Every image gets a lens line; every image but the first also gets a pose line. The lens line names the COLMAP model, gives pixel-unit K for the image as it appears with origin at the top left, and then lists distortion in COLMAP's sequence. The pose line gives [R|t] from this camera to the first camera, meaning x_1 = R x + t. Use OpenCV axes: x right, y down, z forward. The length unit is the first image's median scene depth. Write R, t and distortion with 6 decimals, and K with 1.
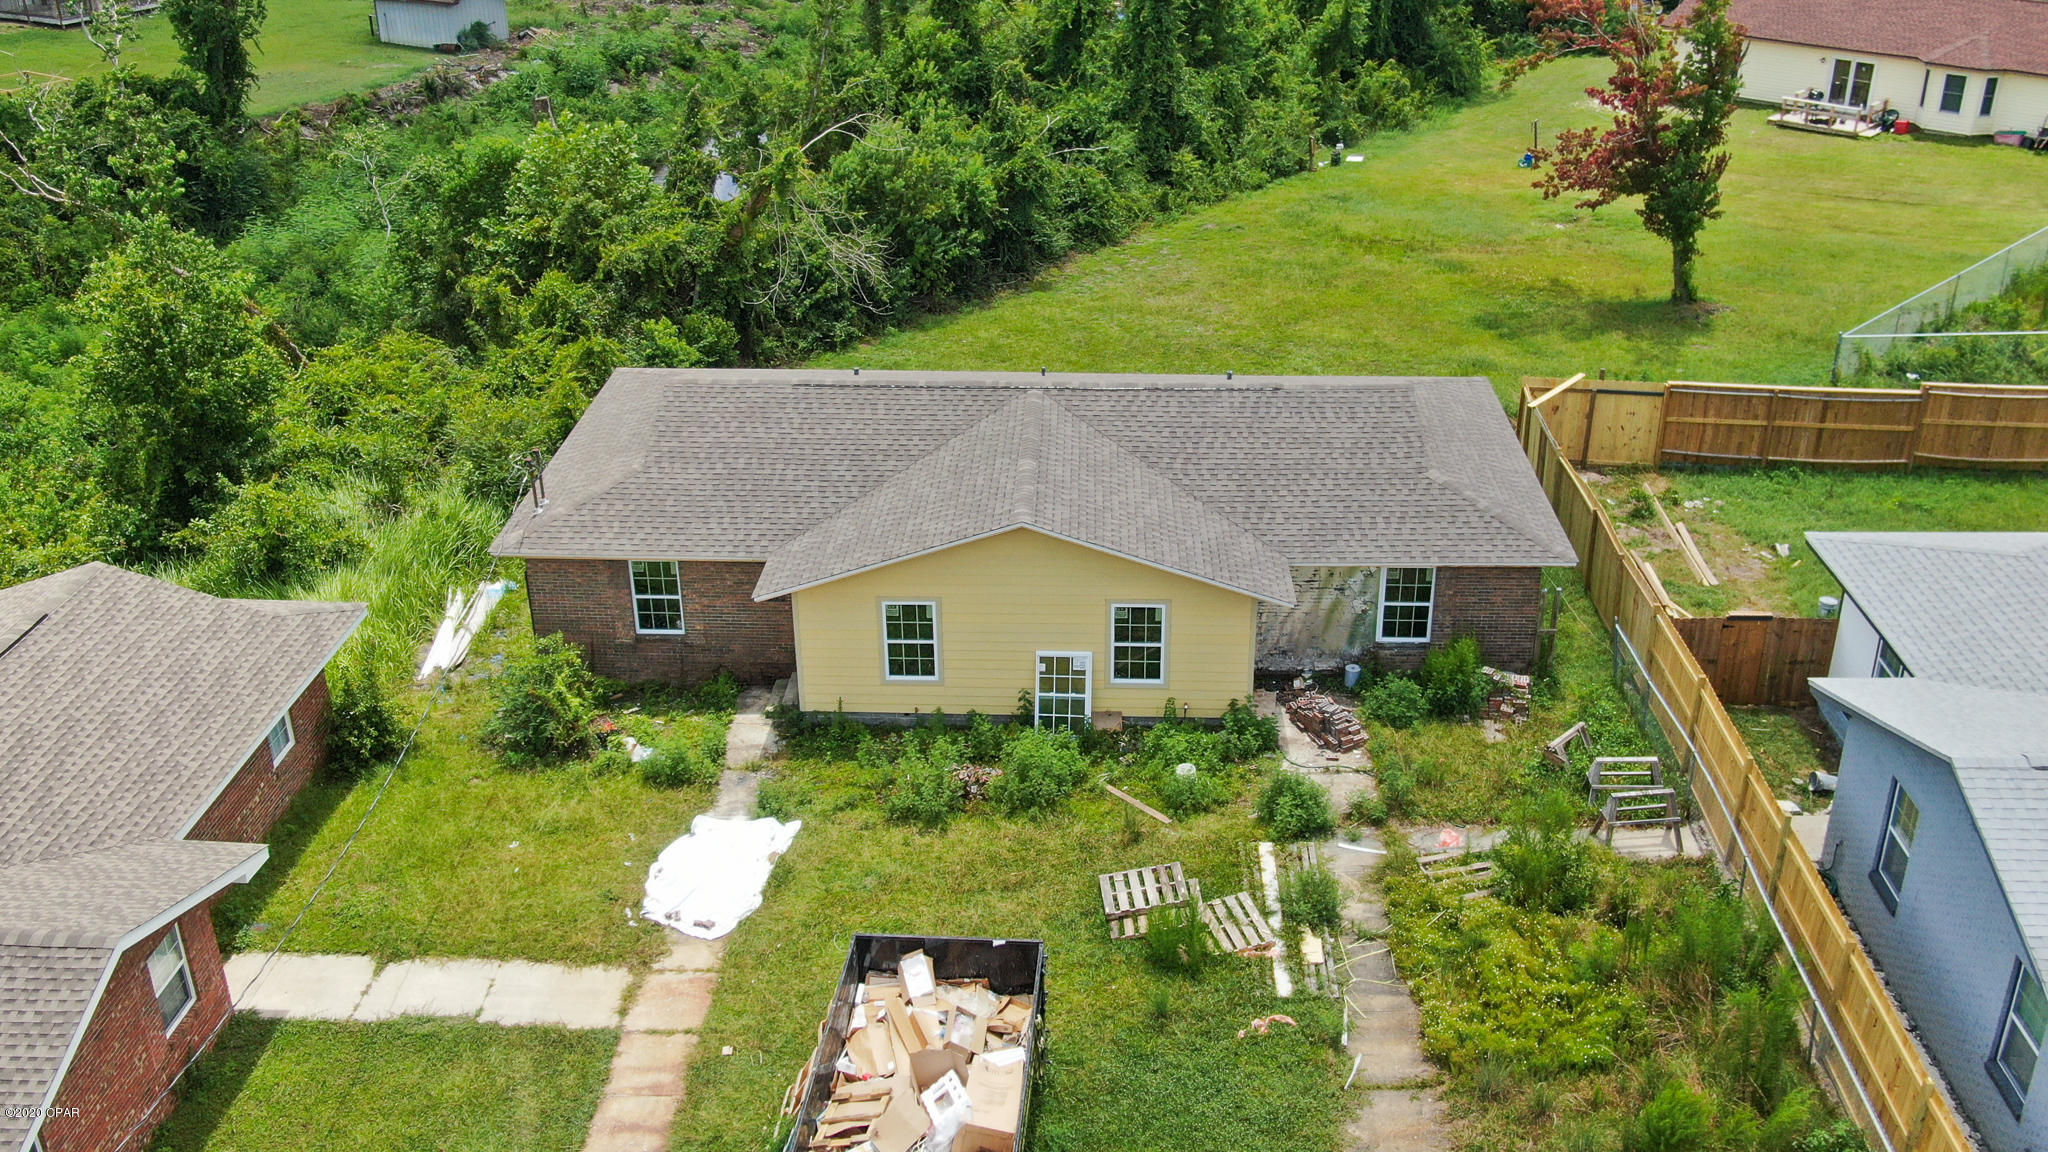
lens RADIAL K [[1858.4, 0, 1024.0], [0, 1858.4, 576.0], [0, 0, 1]] dist [0.000977, 0.002983]
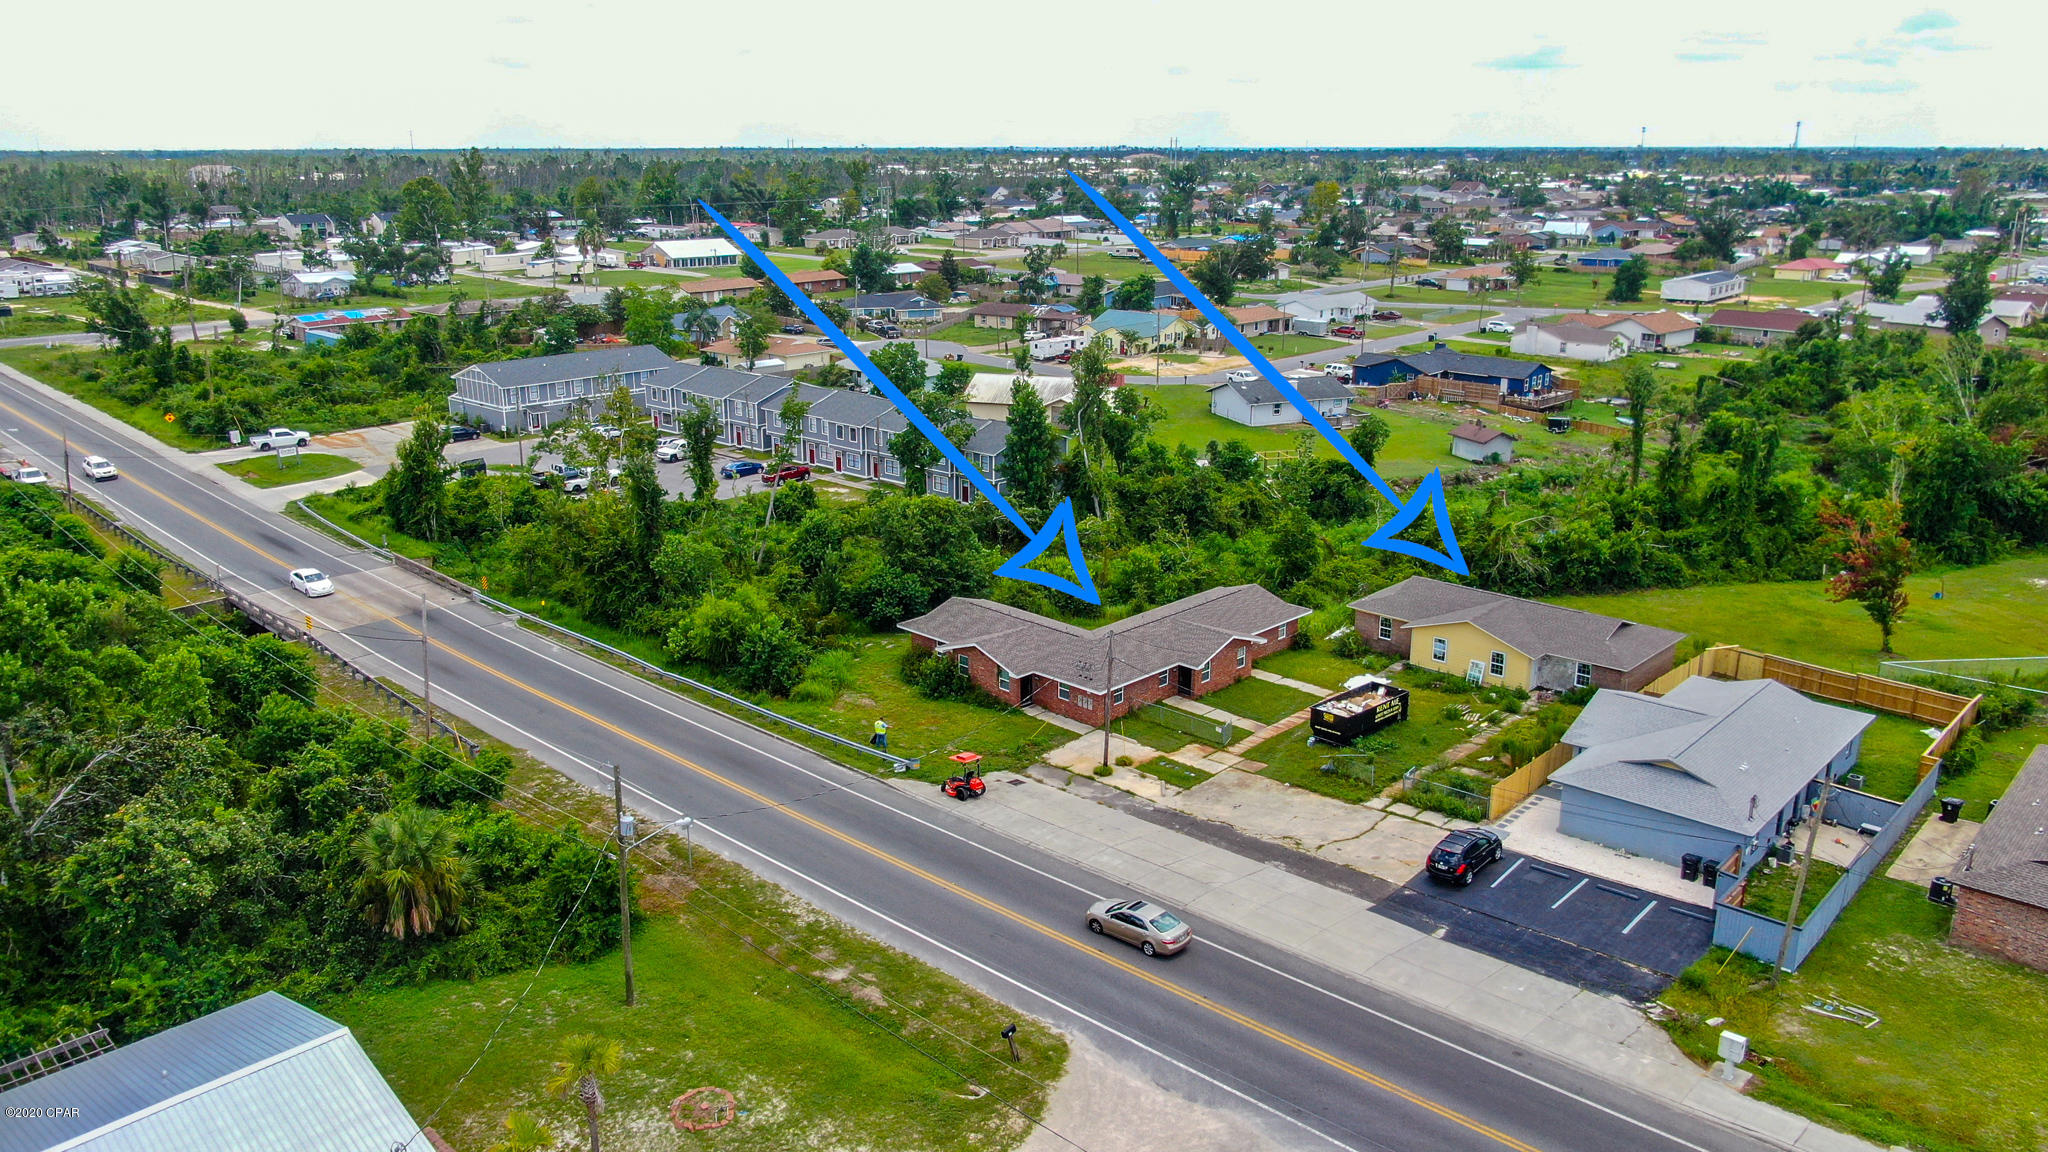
lens RADIAL K [[1467.8, 0, 1024.0], [0, 1467.8, 576.0], [0, 0, 1]] dist [-0.021134, -0.007317]
pose [[0.758512, 0.190226, -0.623277, 1.060880], [-0.293942, 0.953492, -0.066710, 0.321362], [0.581600, 0.233808, 0.779151, -1.716536]]
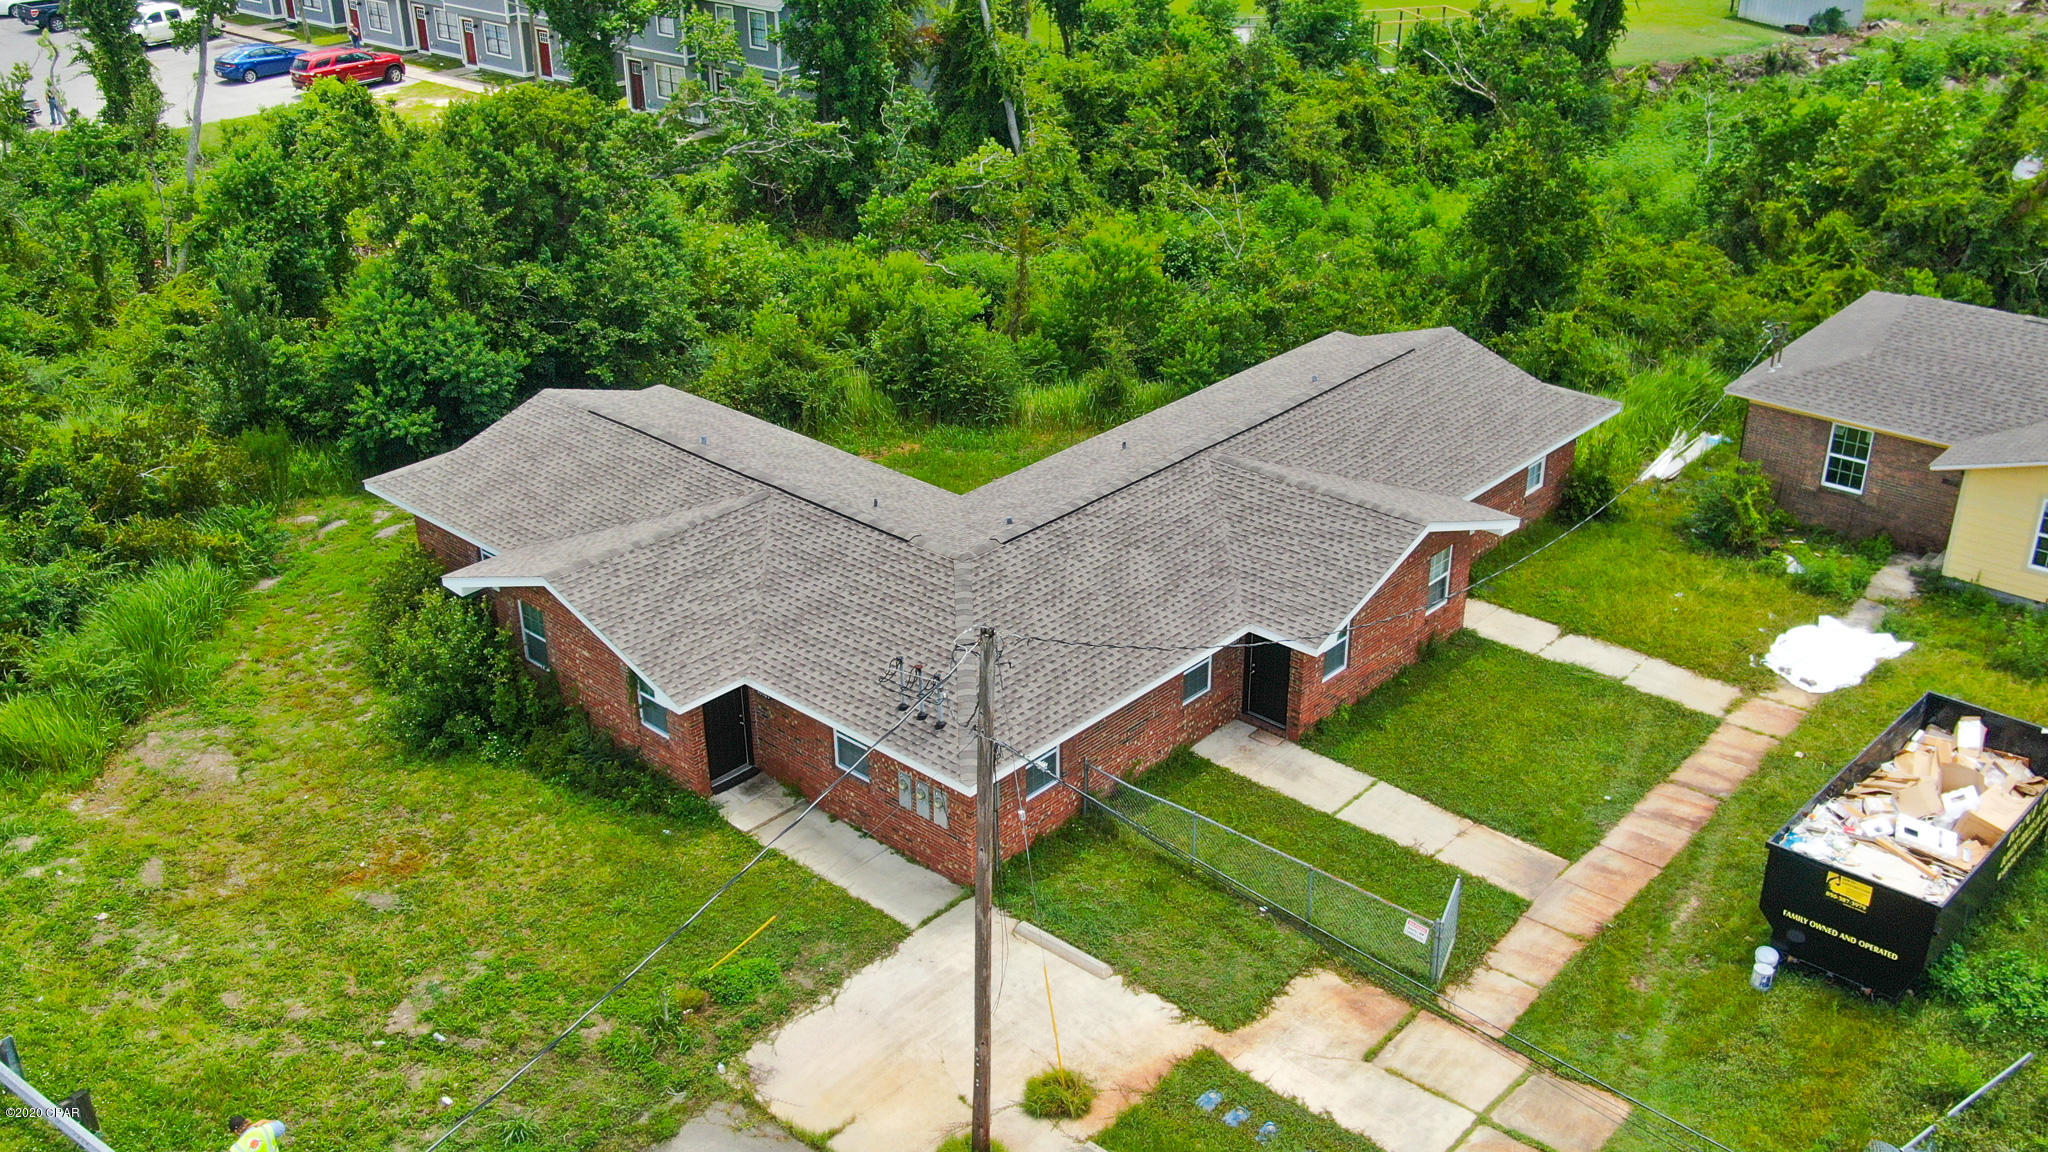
lens RADIAL K [[1858.4, 0, 1024.0], [0, 1858.4, 576.0], [0, 0, 1]] dist [0.000977, 0.002983]
pose [[0.780627, 0.277008, -0.560257, 0.088558], [-0.275065, 0.957203, 0.090011, 0.127106], [0.561213, 0.083842, 0.823414, -0.313363]]
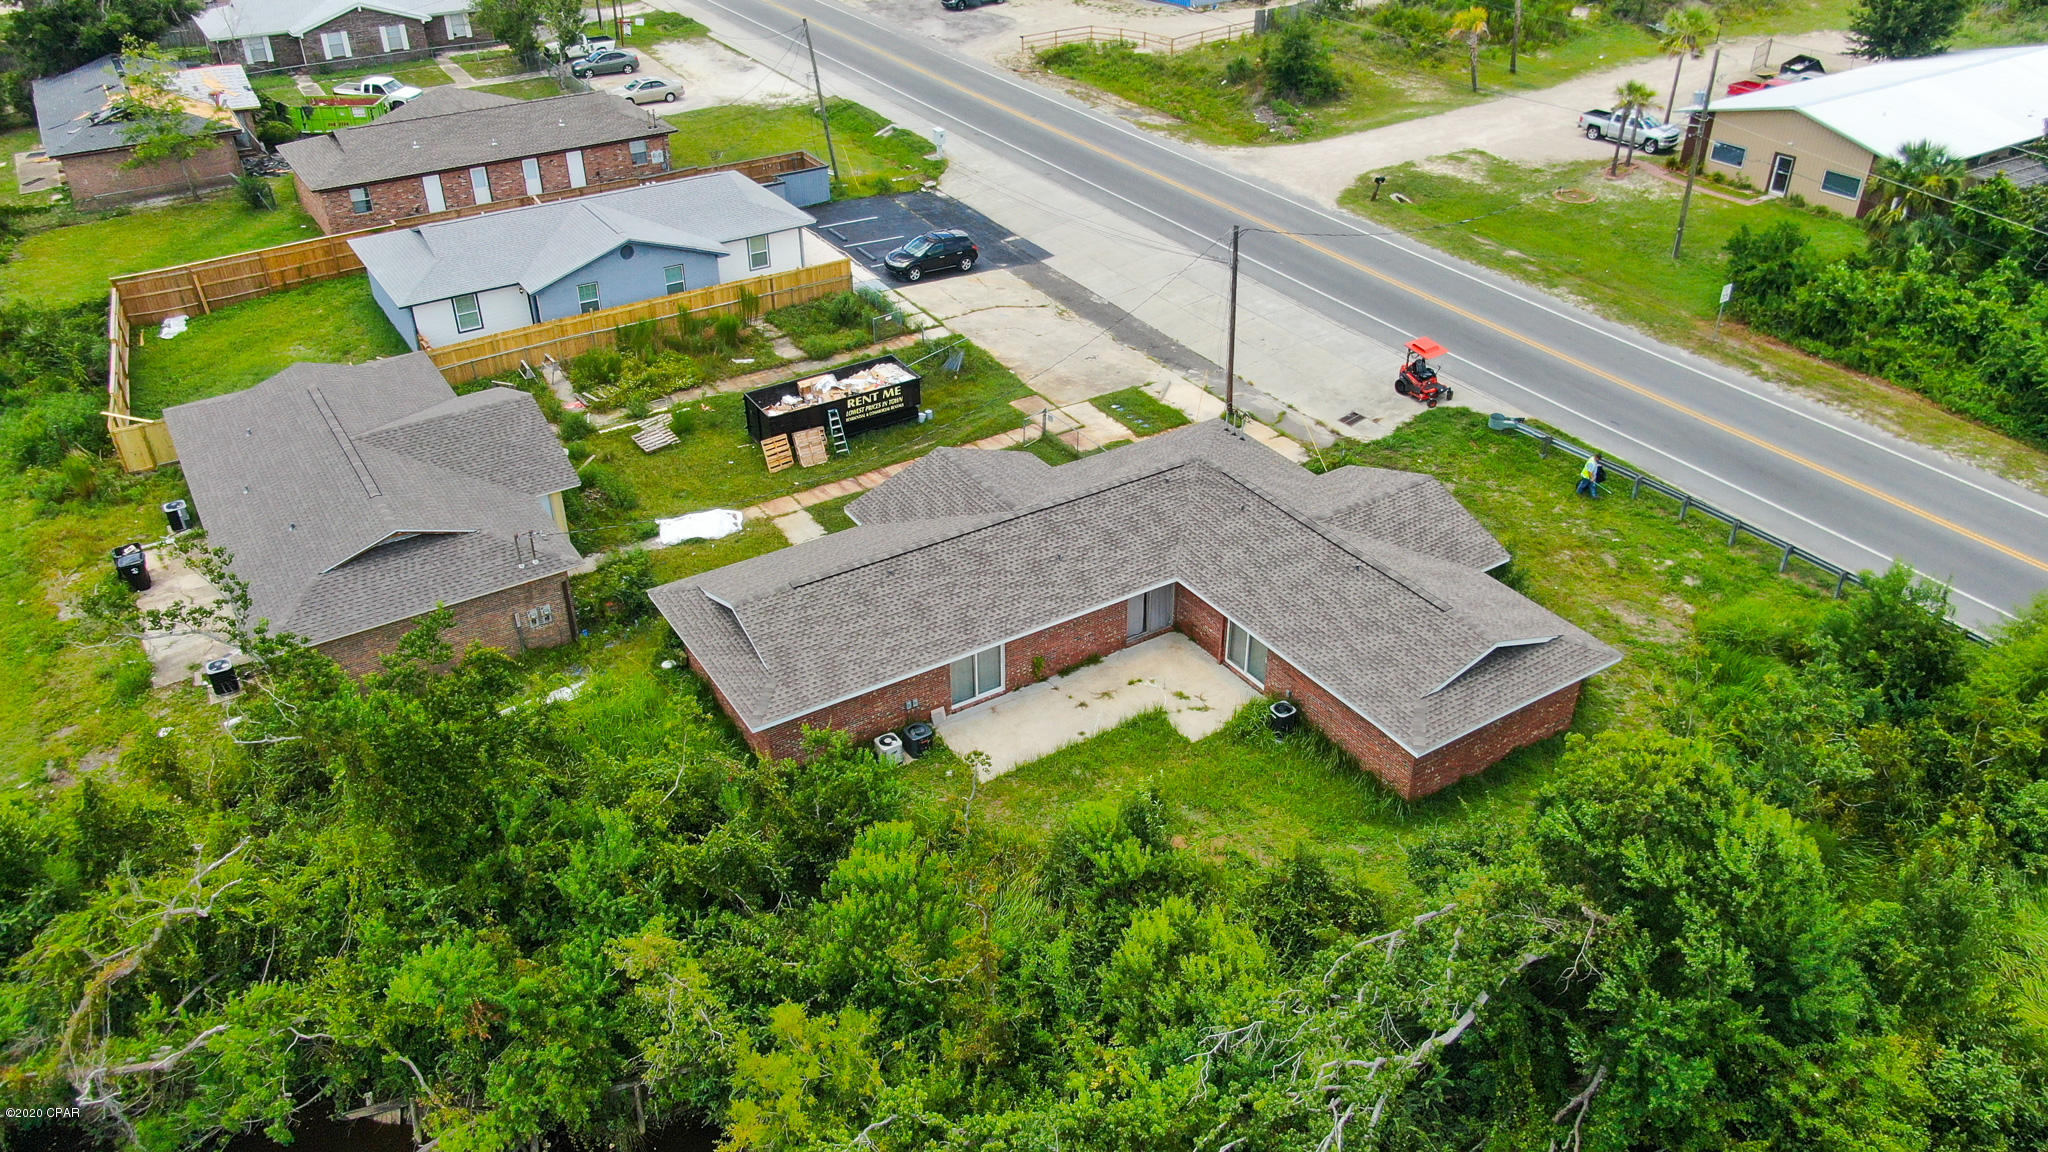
lens RADIAL K [[1467.8, 0, 1024.0], [0, 1467.8, 576.0], [0, 0, 1]] dist [-0.021134, -0.007317]
pose [[-0.588486, -0.418790, 0.691592, -1.445328], [0.369157, 0.621844, 0.690676, -0.776248], [-0.719310, 0.661759, -0.211347, 0.996656]]
